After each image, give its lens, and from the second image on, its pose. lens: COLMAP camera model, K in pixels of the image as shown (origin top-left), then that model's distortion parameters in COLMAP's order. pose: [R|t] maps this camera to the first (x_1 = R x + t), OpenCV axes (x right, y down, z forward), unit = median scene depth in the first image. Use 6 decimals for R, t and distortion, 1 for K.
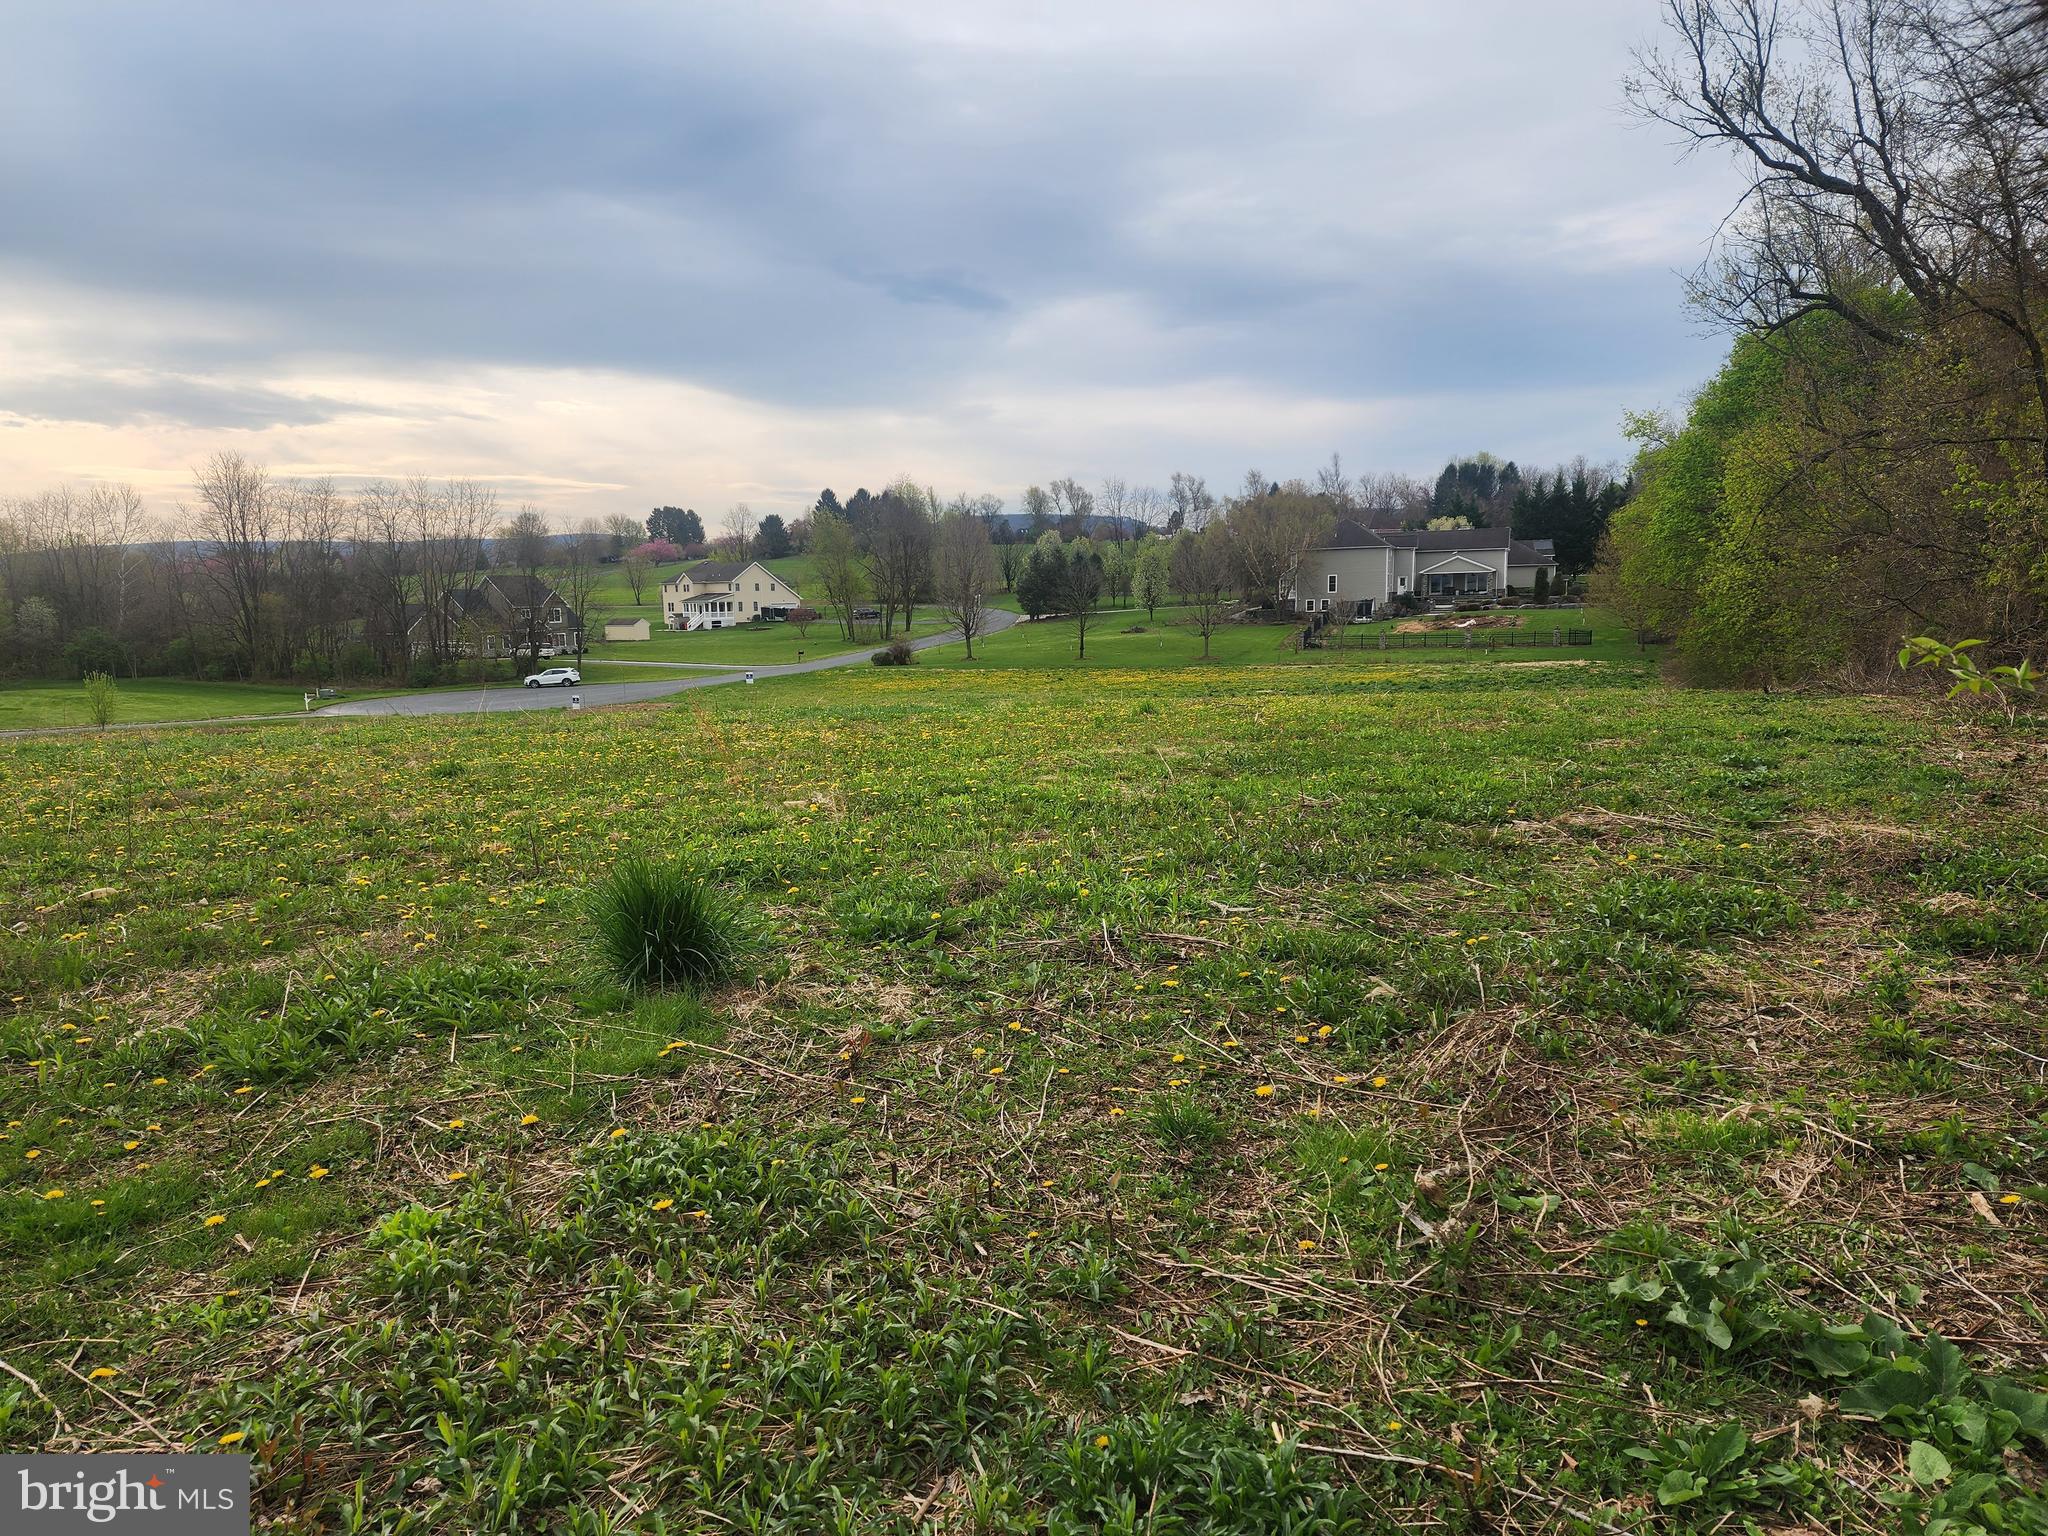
lens RADIAL K [[1362.6, 0, 1010.0], [0, 1362.6, 784.7], [0, 0, 1]] dist [0.092045, -0.088810]
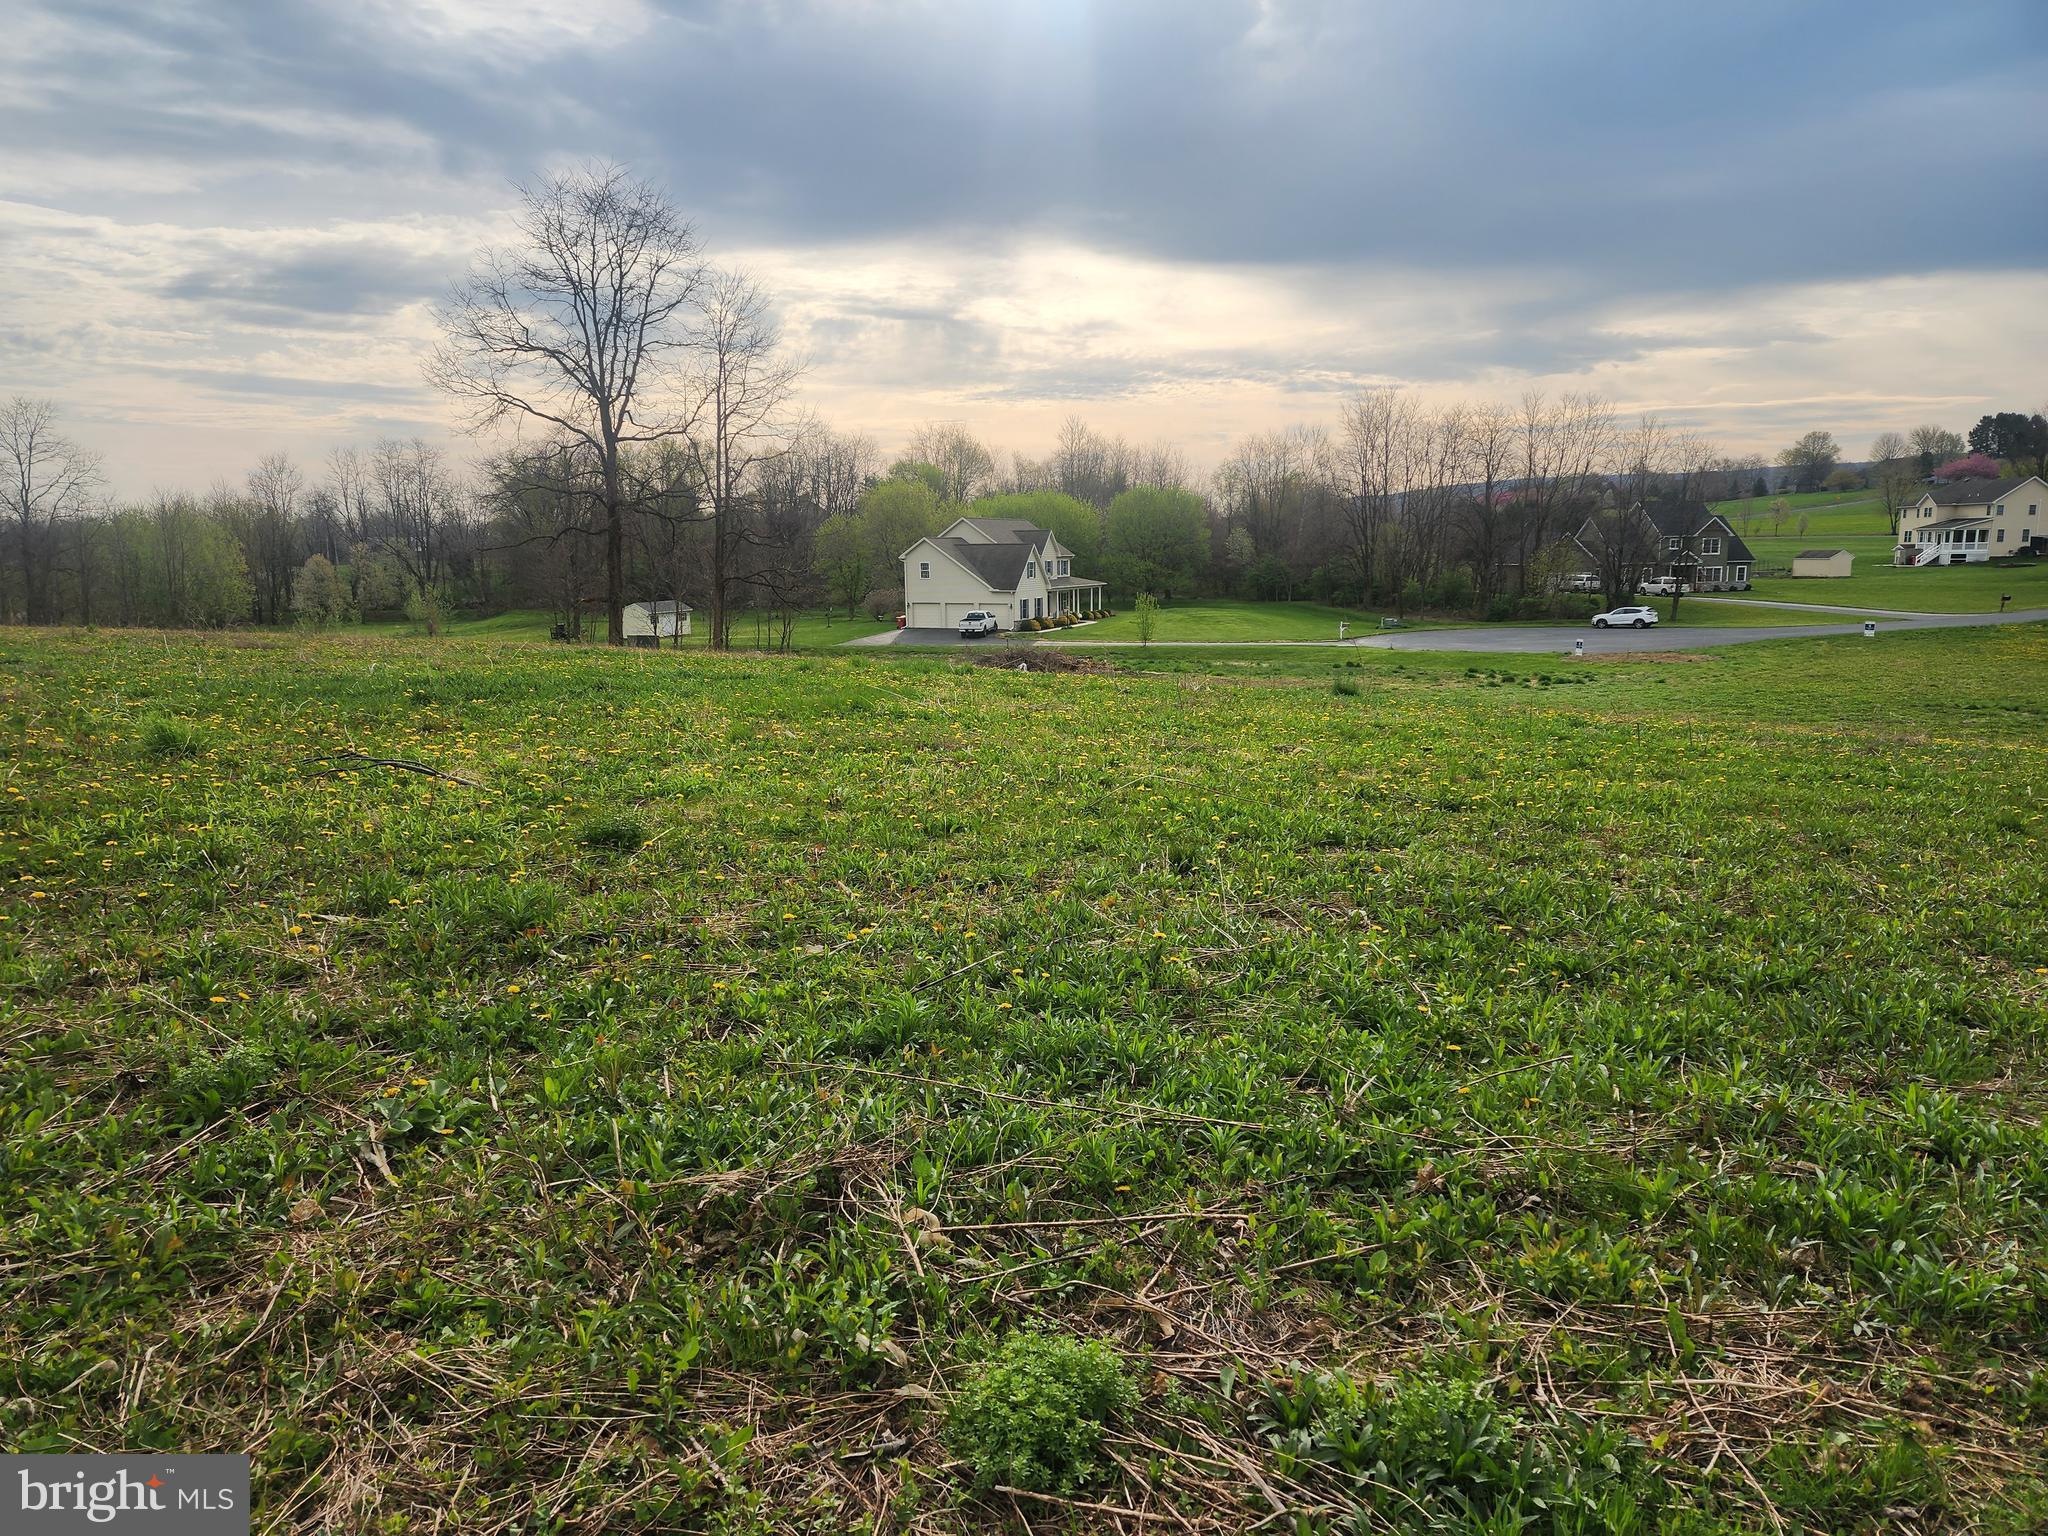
lens RADIAL K [[1362.6, 0, 1033.2], [0, 1362.6, 765.0], [0, 0, 1]] dist [0.092045, -0.088810]
pose [[0.645401, 0.132986, -0.752178, 0.081574], [-0.107101, 0.990755, 0.083270, -0.016045], [0.756298, 0.026816, 0.653677, 0.133576]]
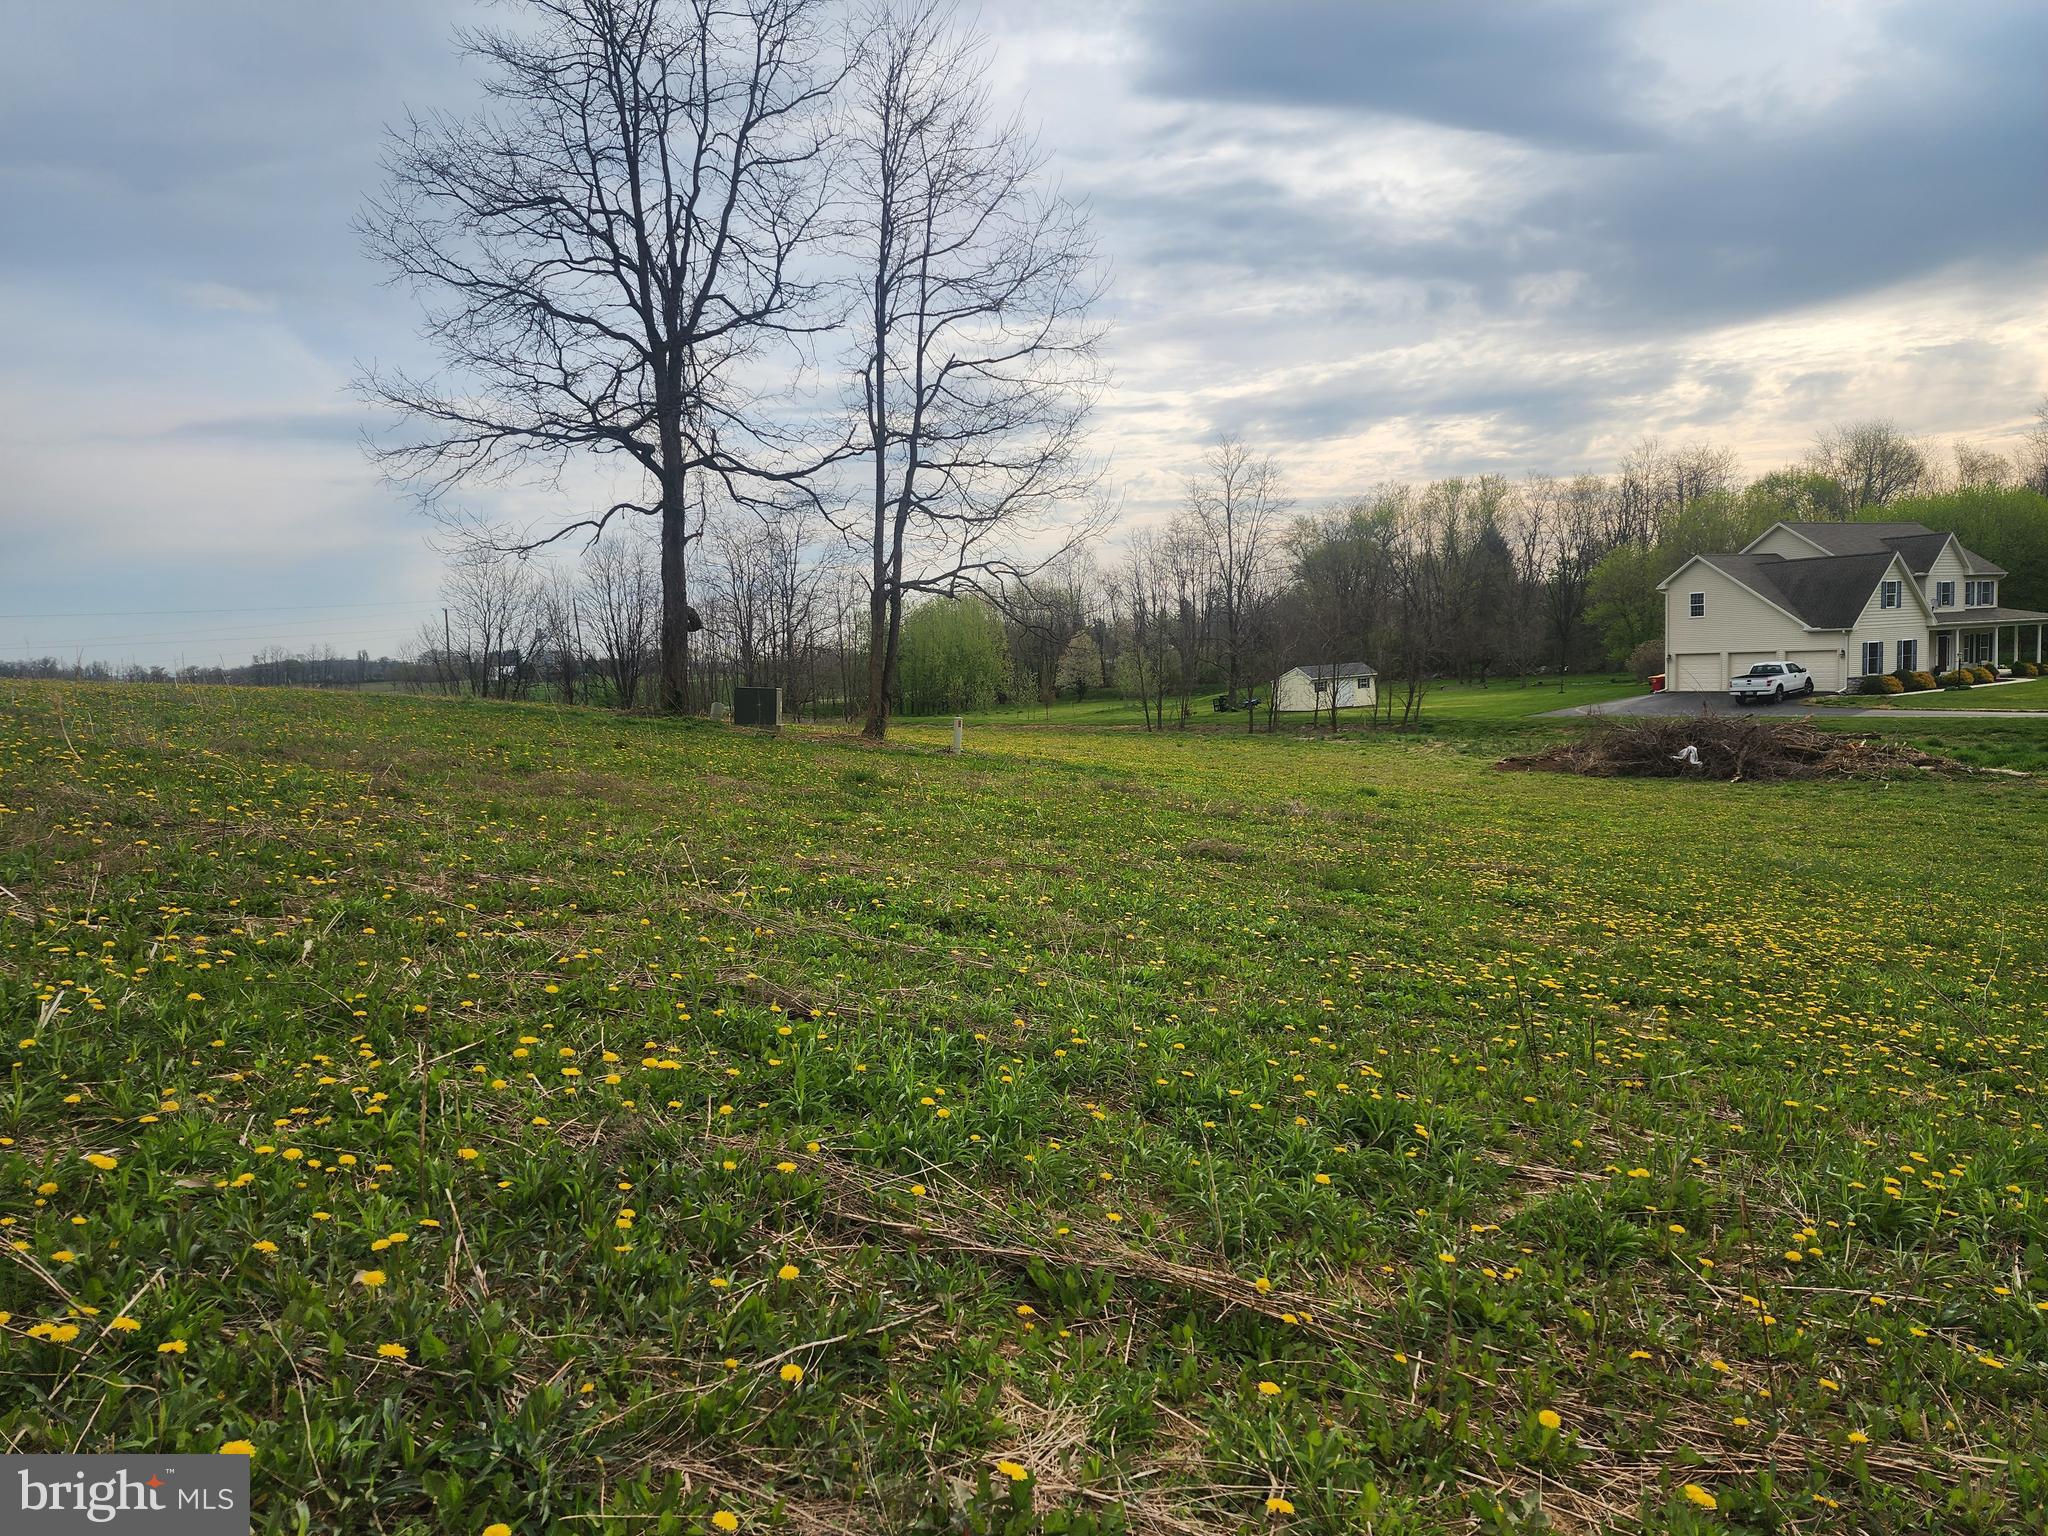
lens RADIAL K [[1362.6, 0, 1023.8], [0, 1362.6, 775.4], [0, 0, 1]] dist [0.092045, -0.088810]
pose [[0.053027, 0.106378, -0.992911, -0.058258], [-0.093158, 0.990501, 0.101145, -0.020505], [0.994238, 0.087134, 0.062433, 0.327513]]
